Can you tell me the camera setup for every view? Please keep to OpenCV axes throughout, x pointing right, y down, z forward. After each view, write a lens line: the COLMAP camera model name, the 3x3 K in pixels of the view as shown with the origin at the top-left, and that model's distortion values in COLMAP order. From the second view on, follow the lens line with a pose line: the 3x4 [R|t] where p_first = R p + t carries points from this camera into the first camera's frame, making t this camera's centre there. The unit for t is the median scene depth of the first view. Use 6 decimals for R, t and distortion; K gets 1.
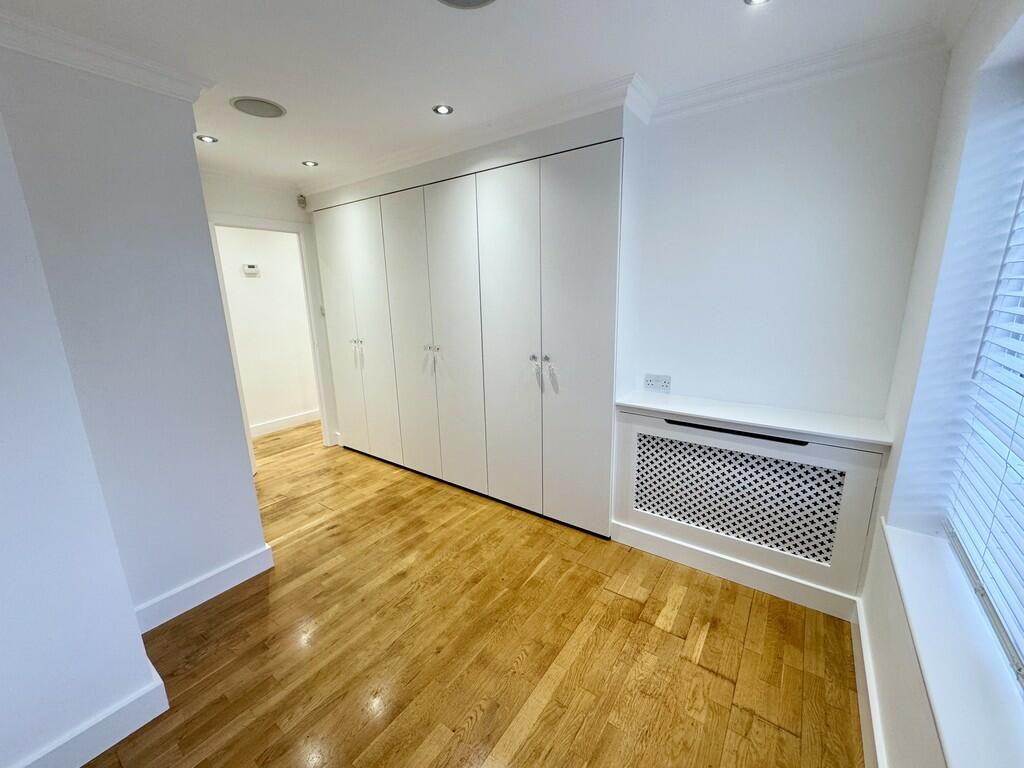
lens RADIAL K [[410.0, 0, 511.6], [0, 410.0, 384.4], [0, 0, 1]] dist [-0.002145, 0.000232]
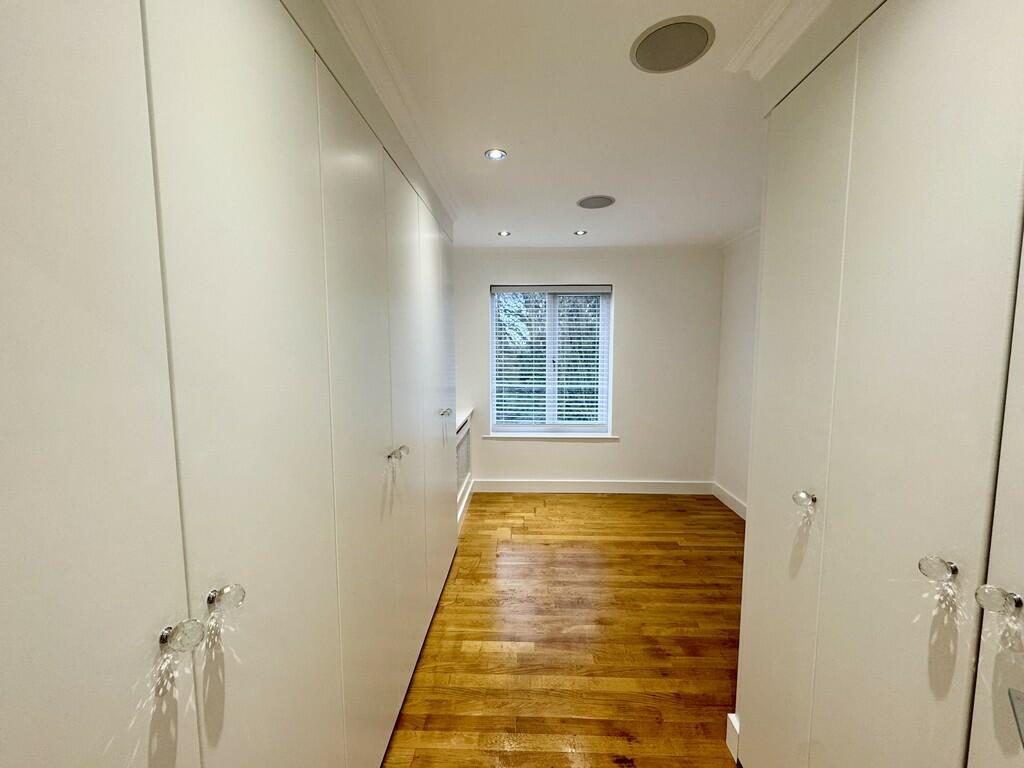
lens RADIAL K [[410.0, 0, 512.0], [0, 410.0, 385.5], [0, 0, 1]] dist [-0.002145, 0.000232]
pose [[-0.562301, -0.048136, 0.825531, -1.047088], [0.198653, 0.961207, 0.191357, -0.354254], [-0.802717, 0.271594, -0.530925, 1.714431]]
